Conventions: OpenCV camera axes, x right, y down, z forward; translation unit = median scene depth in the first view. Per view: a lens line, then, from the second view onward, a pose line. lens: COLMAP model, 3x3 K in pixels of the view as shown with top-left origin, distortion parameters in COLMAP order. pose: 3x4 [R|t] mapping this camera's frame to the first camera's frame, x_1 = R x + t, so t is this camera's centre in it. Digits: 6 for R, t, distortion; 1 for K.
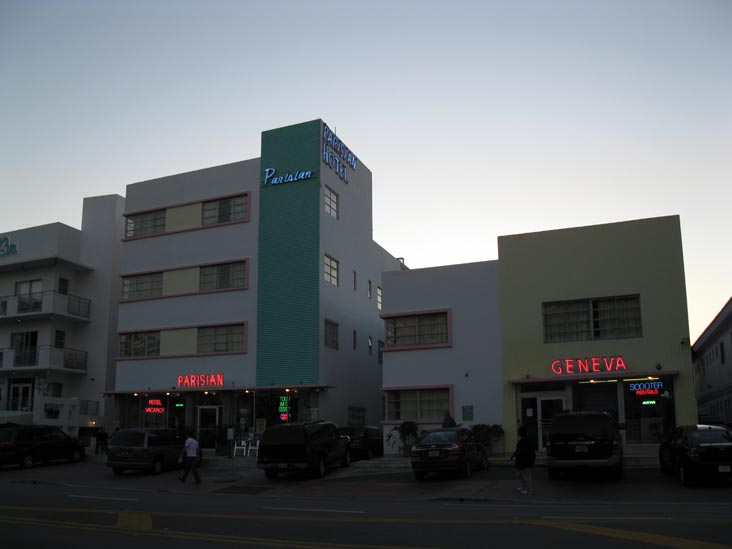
lens RADIAL K [[779.7, 0, 366.0], [0, 779.7, 274.5], [0, 0, 1]] dist [-0.184404, 0.171973]
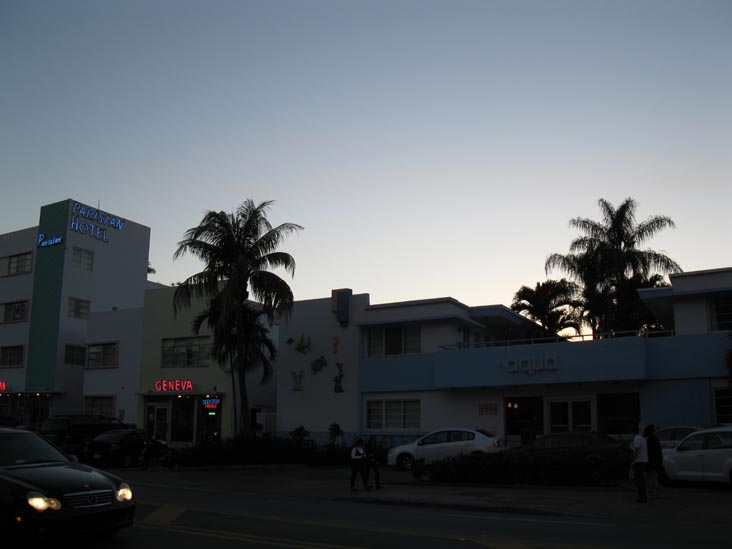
lens RADIAL K [[779.7, 0, 366.0], [0, 779.7, 274.5], [0, 0, 1]] dist [-0.184404, 0.171973]
pose [[0.991208, -0.004621, -0.132233, 0.660663], [0.005662, 0.999956, 0.007504, -0.075182], [0.132192, -0.008186, 0.991190, -0.284395]]
